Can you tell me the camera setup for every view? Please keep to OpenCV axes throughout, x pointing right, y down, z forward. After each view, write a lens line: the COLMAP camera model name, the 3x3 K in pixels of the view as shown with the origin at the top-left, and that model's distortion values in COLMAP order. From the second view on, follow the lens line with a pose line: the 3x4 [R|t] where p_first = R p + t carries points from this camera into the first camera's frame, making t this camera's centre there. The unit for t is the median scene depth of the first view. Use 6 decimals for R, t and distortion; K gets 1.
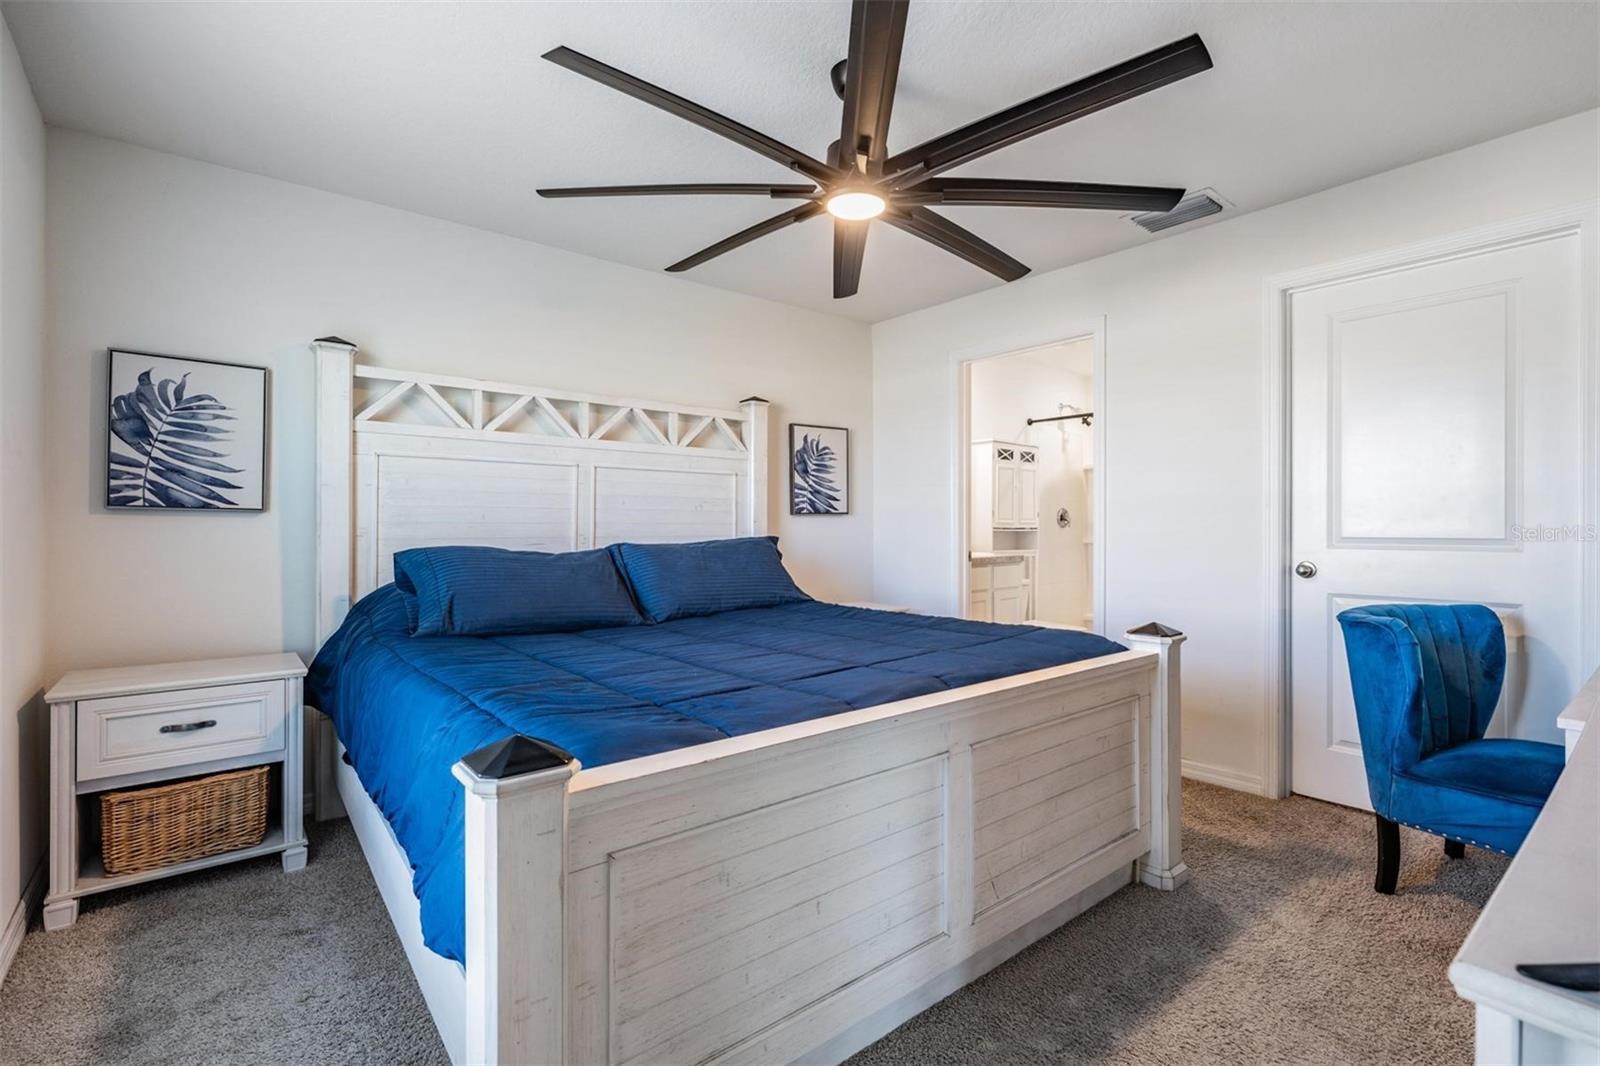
lens RADIAL K [[734.2, 0, 804.8], [0, 734.2, 532.4], [0, 0, 1]] dist [-0.001768, -0.000027]
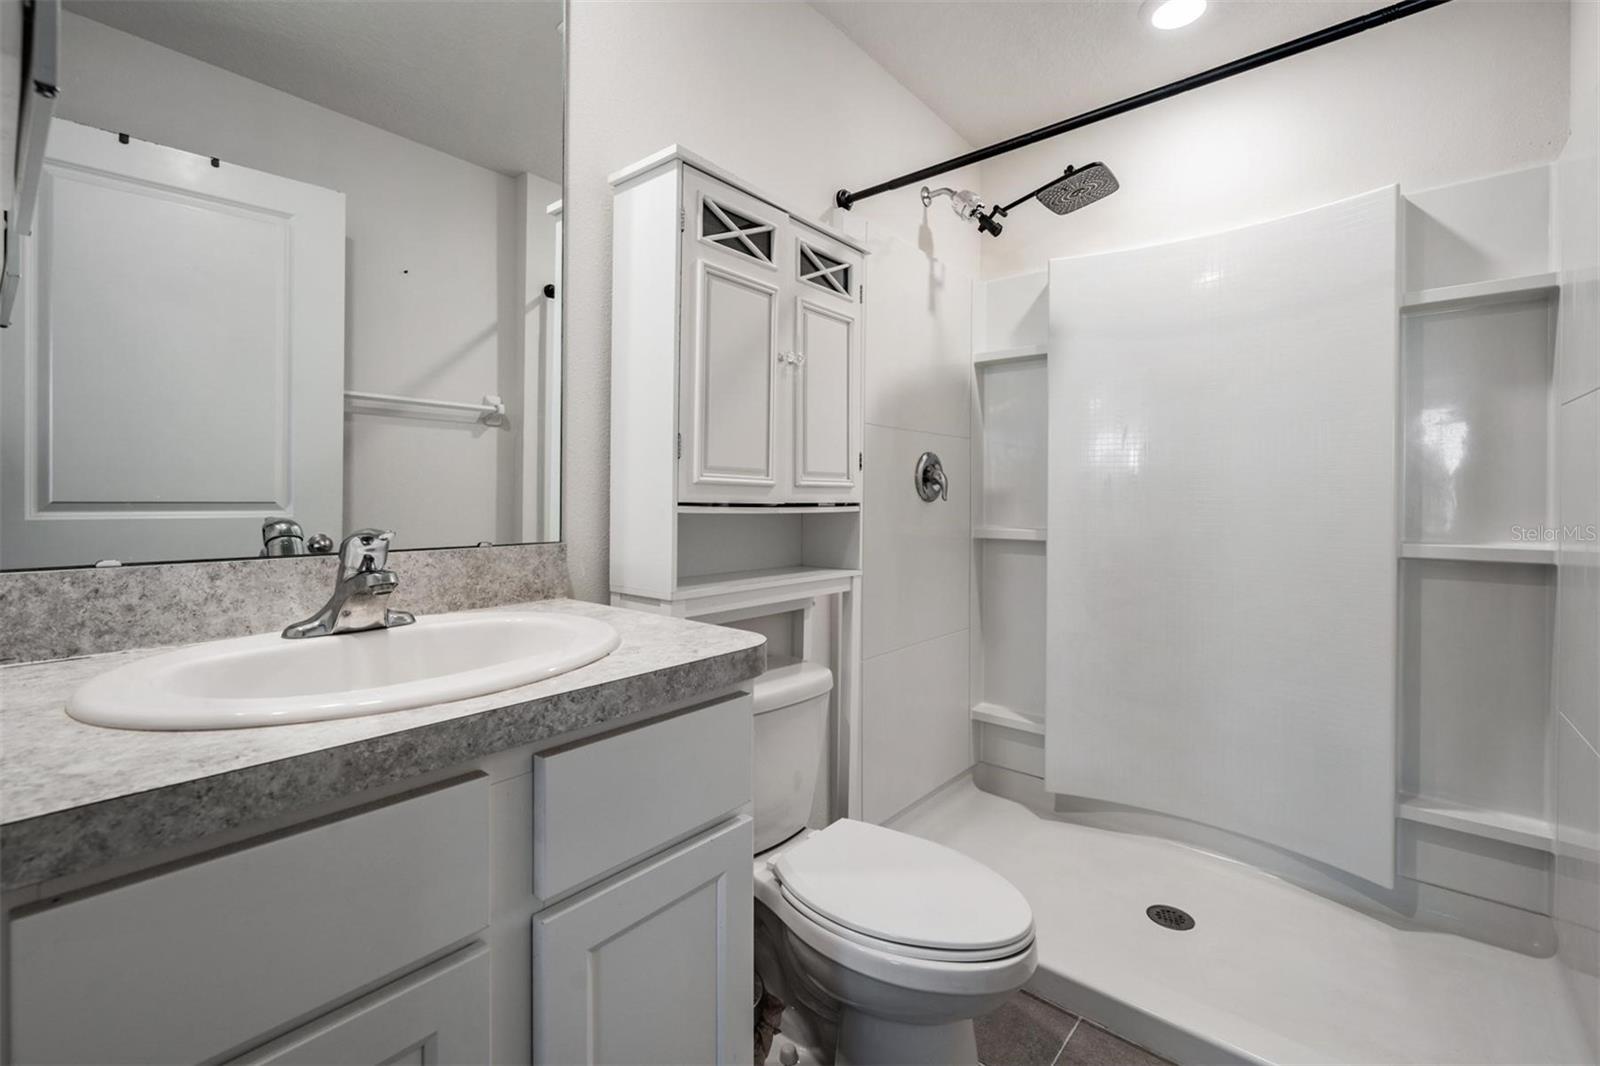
lens RADIAL K [[688.7, 0, 792.4], [0, 688.7, 518.0], [0, 0, 1]] dist [0.000213, 0.000023]
pose [[0.986623, 0.000313, 0.163020, 0.239461], [-0.004229, 0.999711, 0.023676, -0.006558], [-0.162965, -0.024048, 0.986339, 0.707164]]
